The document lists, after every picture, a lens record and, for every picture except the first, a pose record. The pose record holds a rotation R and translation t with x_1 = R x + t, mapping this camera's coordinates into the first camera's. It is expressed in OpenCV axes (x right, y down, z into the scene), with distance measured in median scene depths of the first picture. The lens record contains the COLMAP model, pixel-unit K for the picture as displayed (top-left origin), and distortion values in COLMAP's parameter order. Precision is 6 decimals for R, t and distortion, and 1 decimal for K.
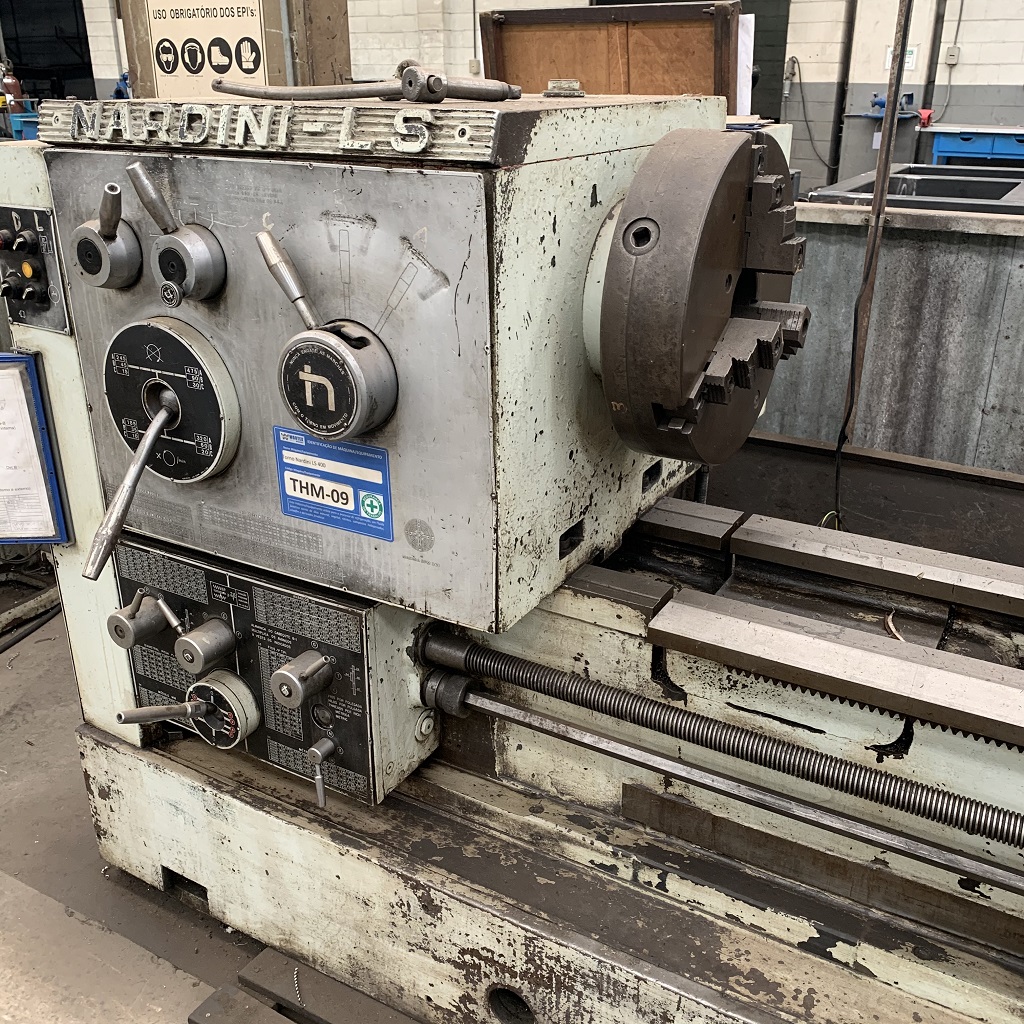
lens RADIAL K [[1025.2, 0, 511.2], [0, 1025.2, 510.5], [0, 0, 1]] dist [0.021931, 0.000000]
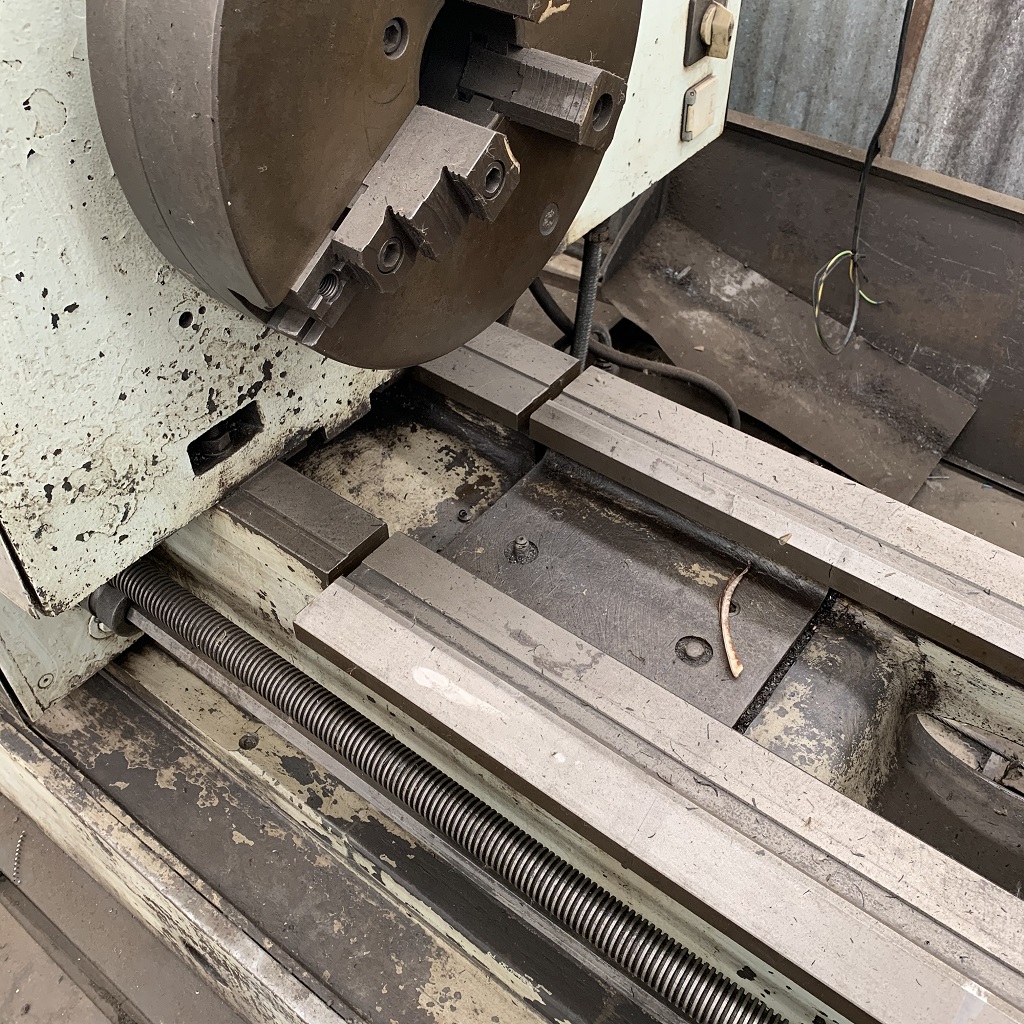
lens RADIAL K [[1025.2, 0, 507.5], [0, 1025.2, 498.4], [0, 0, 1]] dist [0.021931, 0.000000]
pose [[0.991744, 0.091368, -0.089972, 0.171346], [-0.051211, 0.925472, 0.375339, -0.107798], [0.117560, -0.367633, 0.922511, 0.255155]]
